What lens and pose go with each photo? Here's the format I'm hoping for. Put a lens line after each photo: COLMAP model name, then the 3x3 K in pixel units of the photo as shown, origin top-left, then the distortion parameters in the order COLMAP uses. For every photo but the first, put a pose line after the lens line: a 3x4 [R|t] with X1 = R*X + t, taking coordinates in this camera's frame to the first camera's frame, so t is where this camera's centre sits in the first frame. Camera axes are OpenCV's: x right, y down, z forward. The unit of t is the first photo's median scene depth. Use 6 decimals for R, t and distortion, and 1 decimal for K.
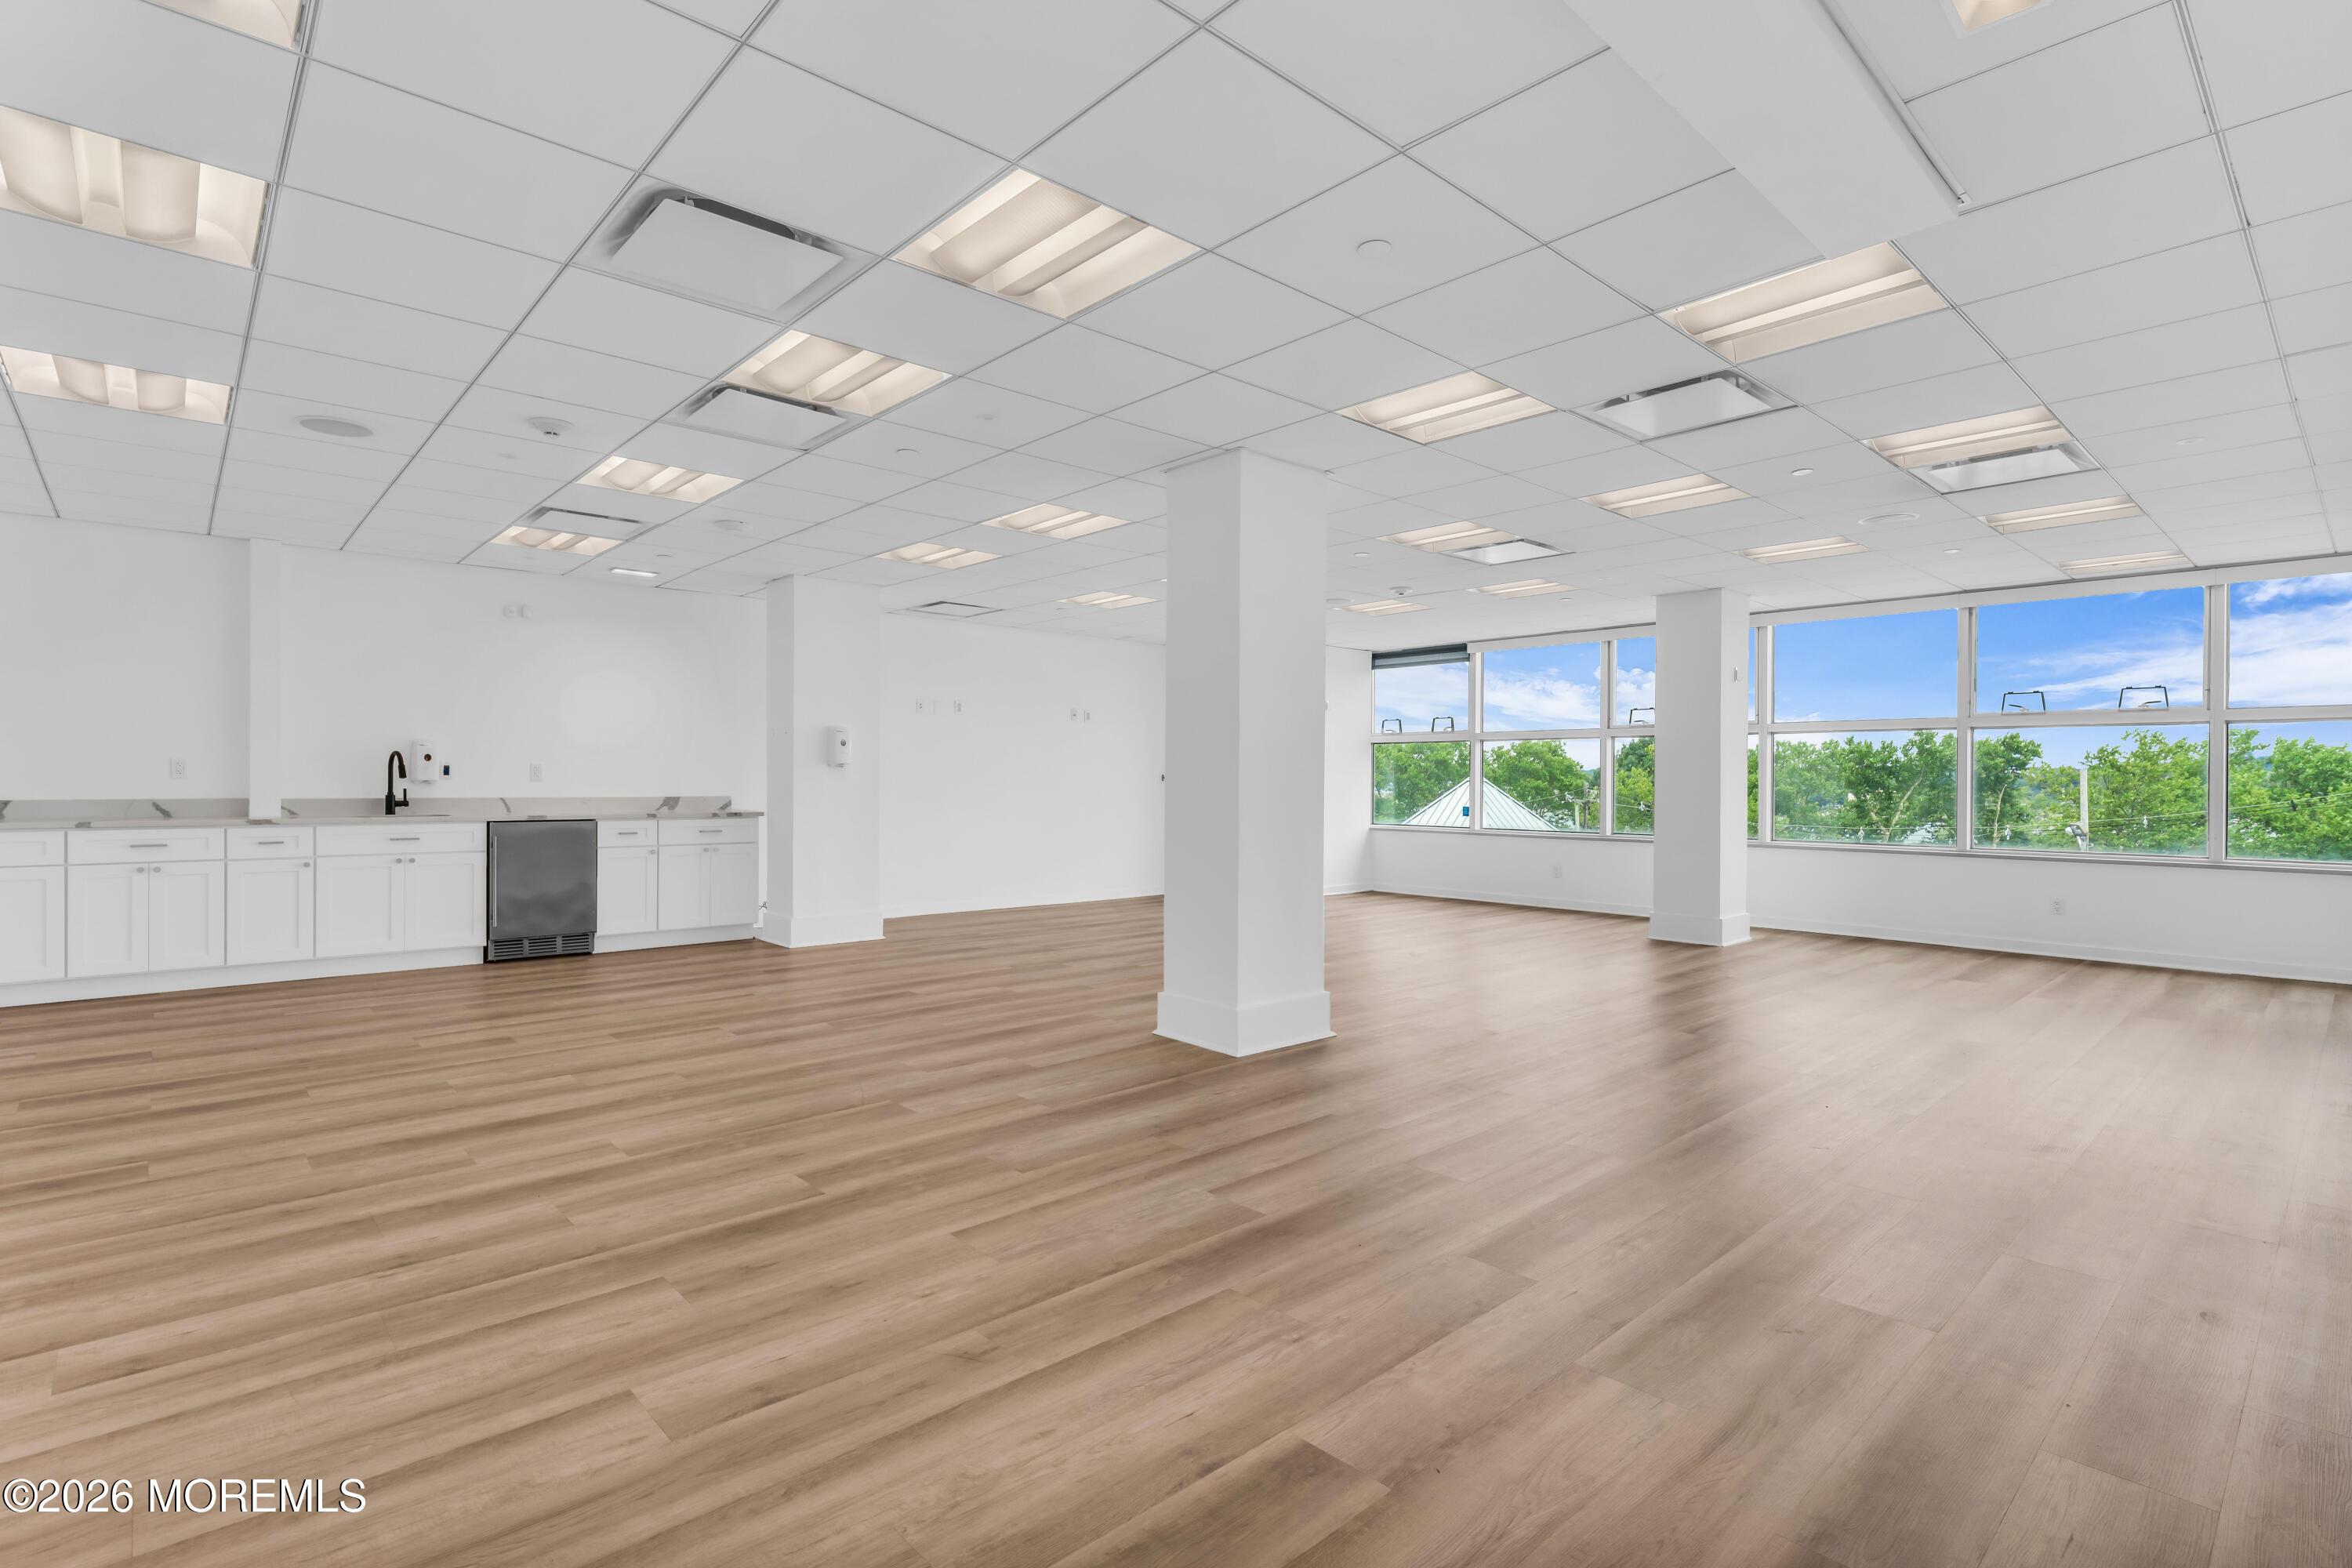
lens RADIAL K [[1107.1, 0, 1173.7], [0, 1107.1, 787.9], [0, 0, 1]] dist [-0.003885, -0.000221]
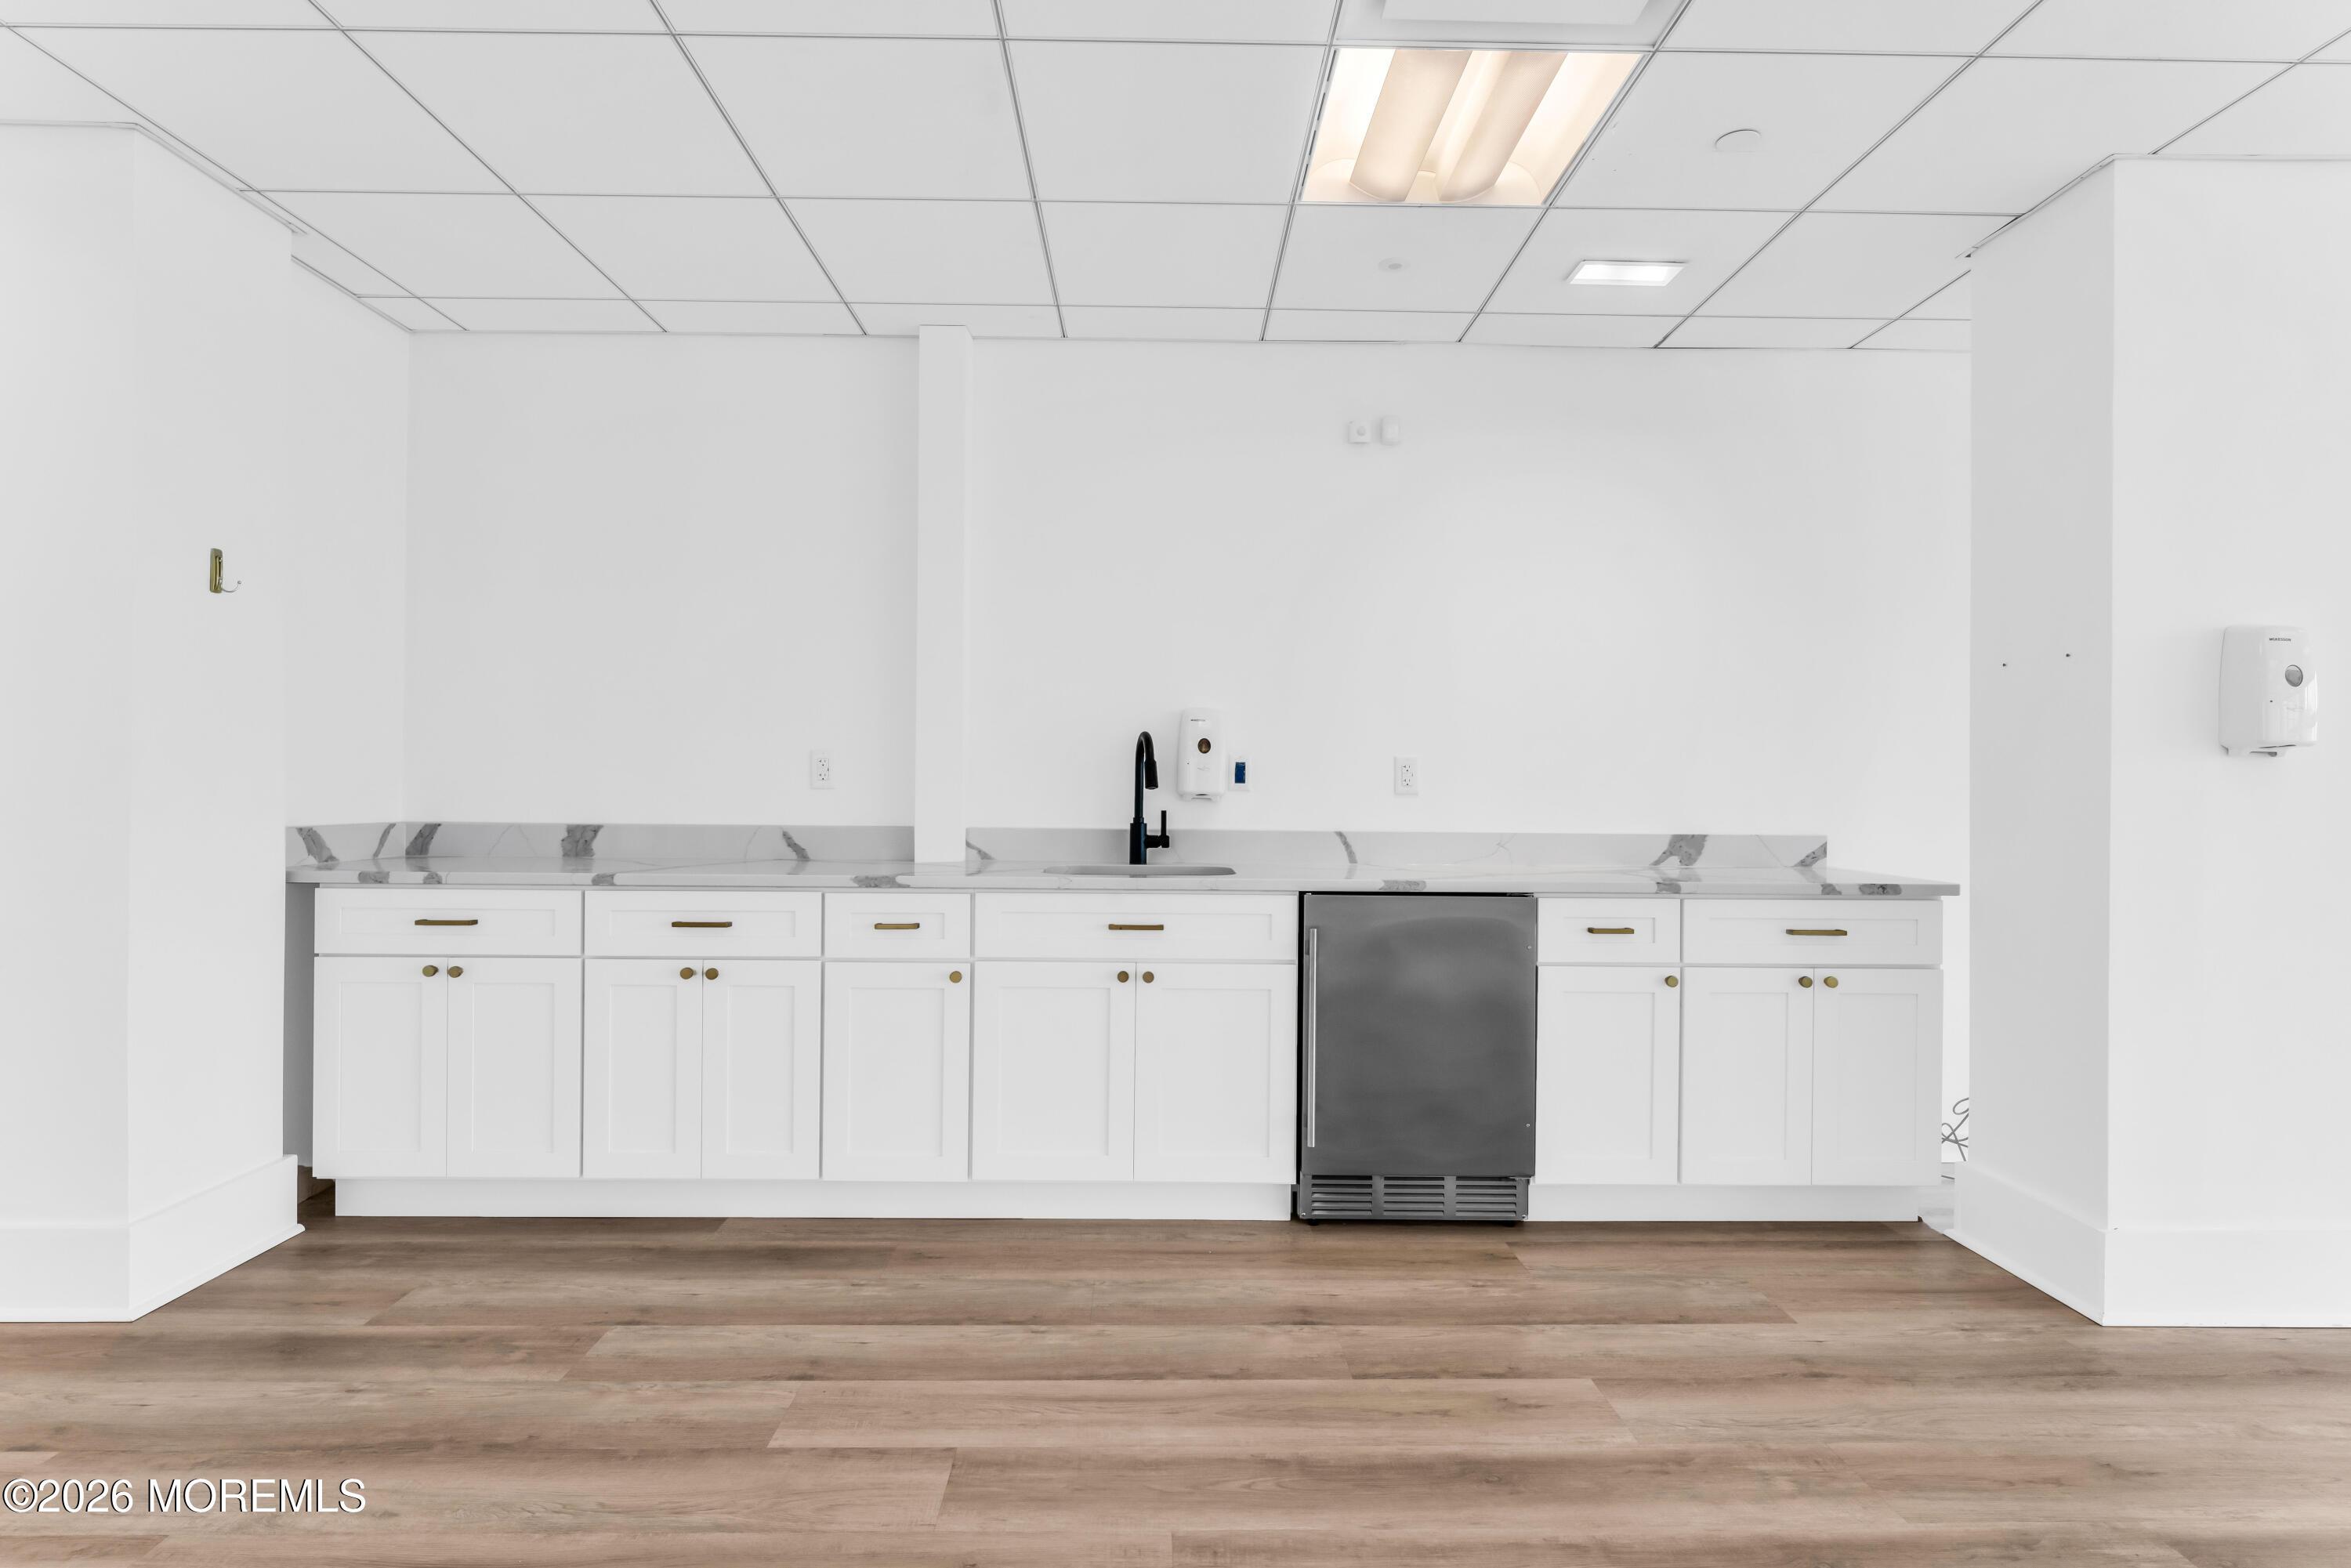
lens RADIAL K [[1206.1, 0, 1163.4], [0, 1206.1, 787.0], [0, 0, 1]] dist [-0.003981, 0.000551]
pose [[0.742400, -0.000368, -0.669957, -0.340358], [-0.009094, 0.999902, -0.010625, -0.004133], [0.669895, 0.013981, 0.742324, 0.604105]]
